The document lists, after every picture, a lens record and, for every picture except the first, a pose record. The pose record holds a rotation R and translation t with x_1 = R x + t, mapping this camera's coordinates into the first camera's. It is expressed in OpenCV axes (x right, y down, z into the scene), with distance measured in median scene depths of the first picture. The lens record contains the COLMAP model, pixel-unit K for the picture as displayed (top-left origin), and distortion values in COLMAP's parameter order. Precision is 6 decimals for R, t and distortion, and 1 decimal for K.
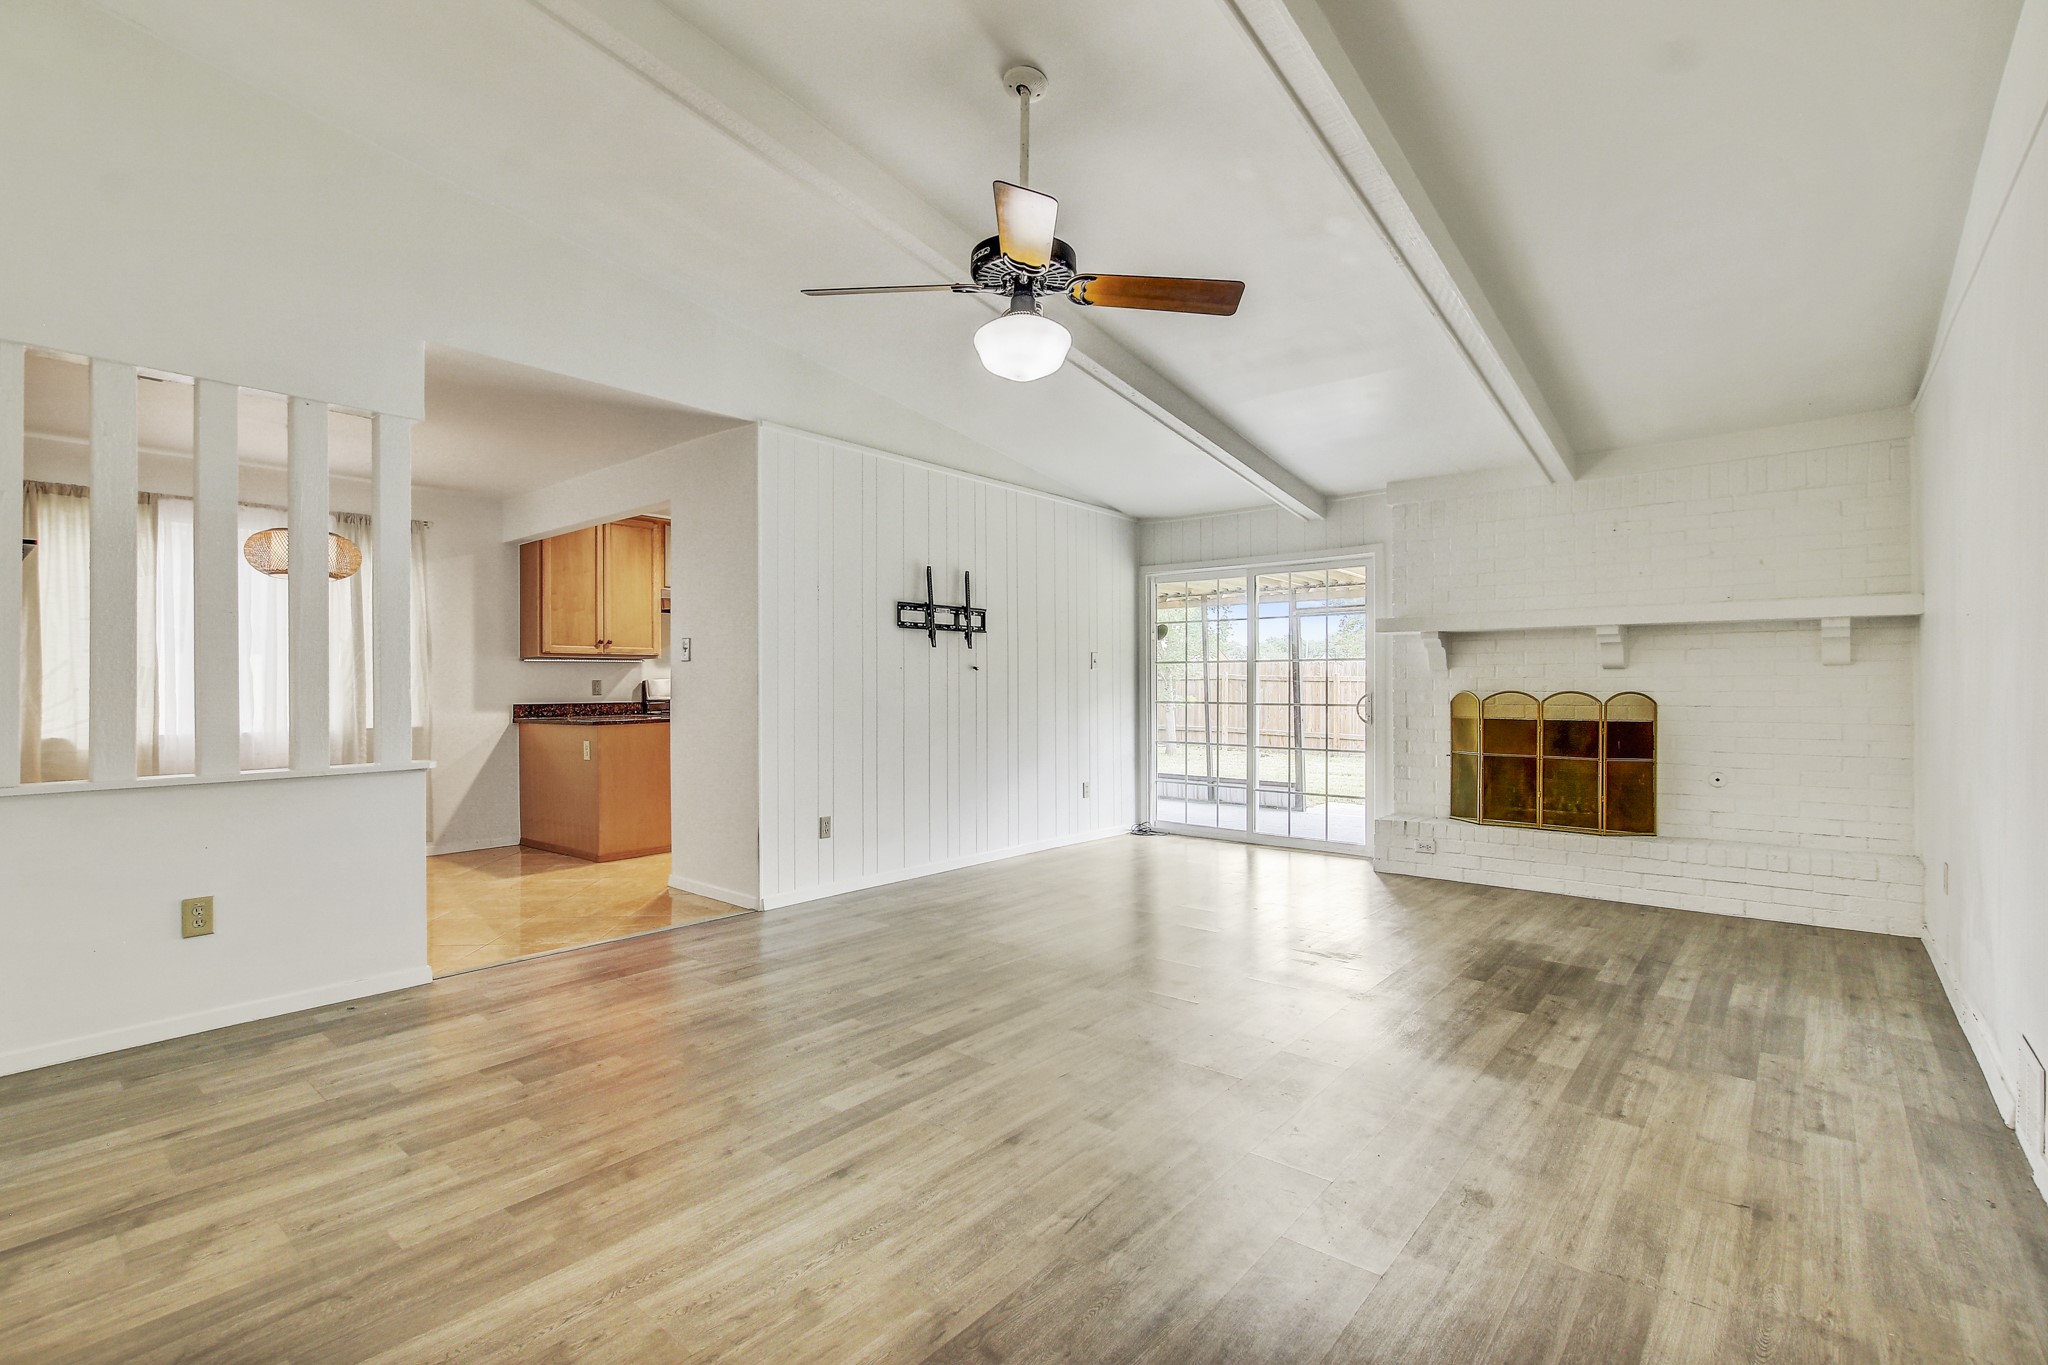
lens RADIAL K [[949.2, 0, 1015.4], [0, 949.2, 683.9], [0, 0, 1]] dist [-0.009739, 0.001253]
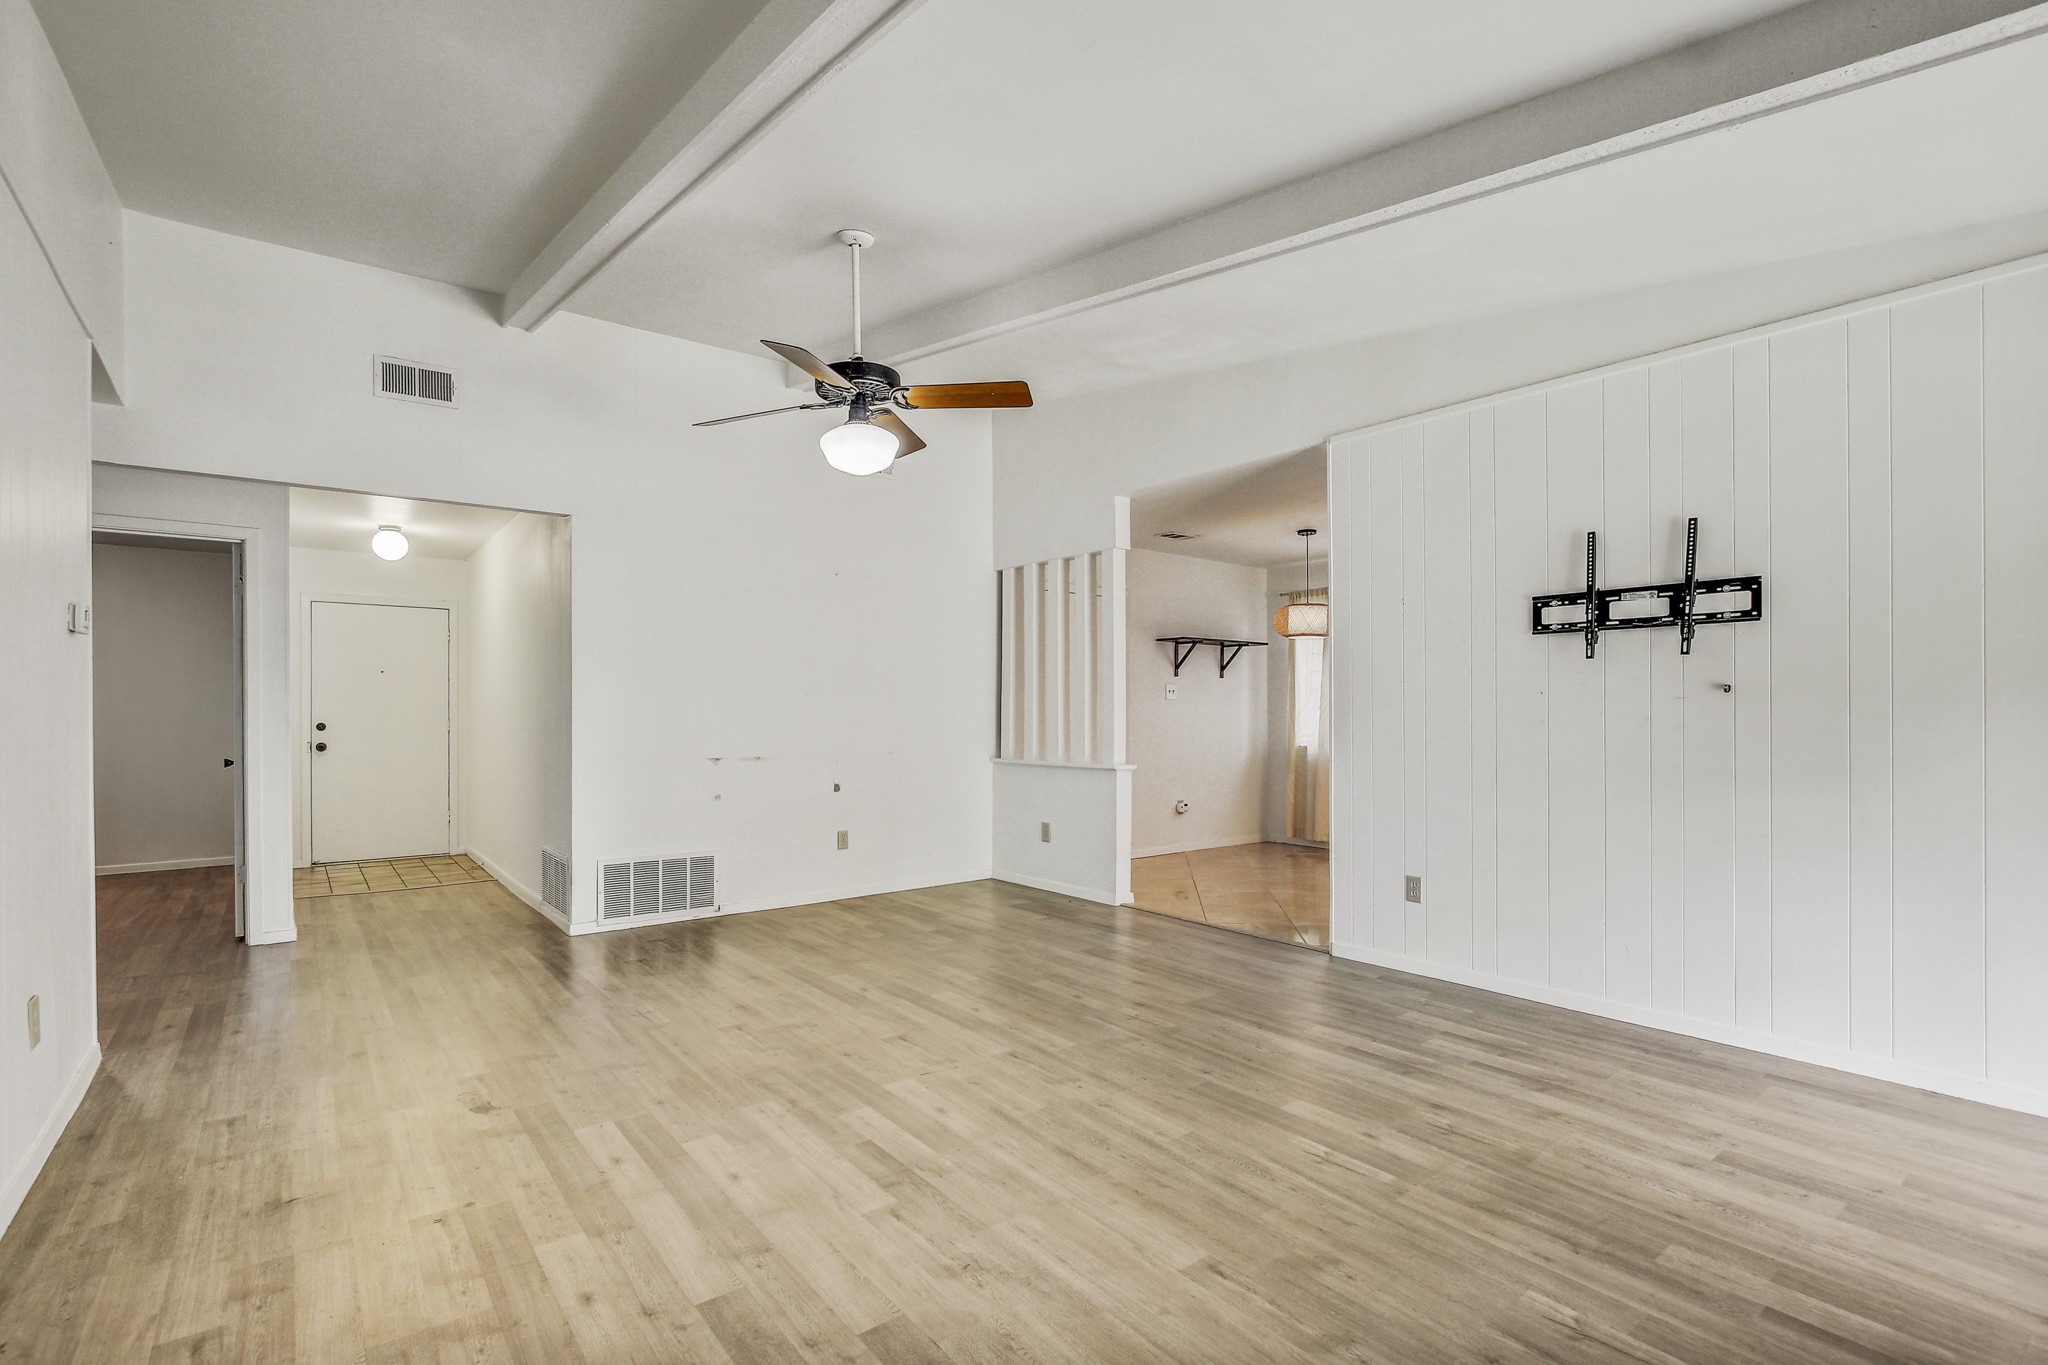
lens RADIAL K [[949.2, 0, 1016.1], [0, 949.2, 703.8], [0, 0, 1]] dist [-0.009739, 0.001253]
pose [[-0.215480, -0.007463, -0.976480, 1.066100], [0.003106, 0.999961, -0.008327, -0.007219], [0.976503, -0.004827, -0.215448, 1.320380]]
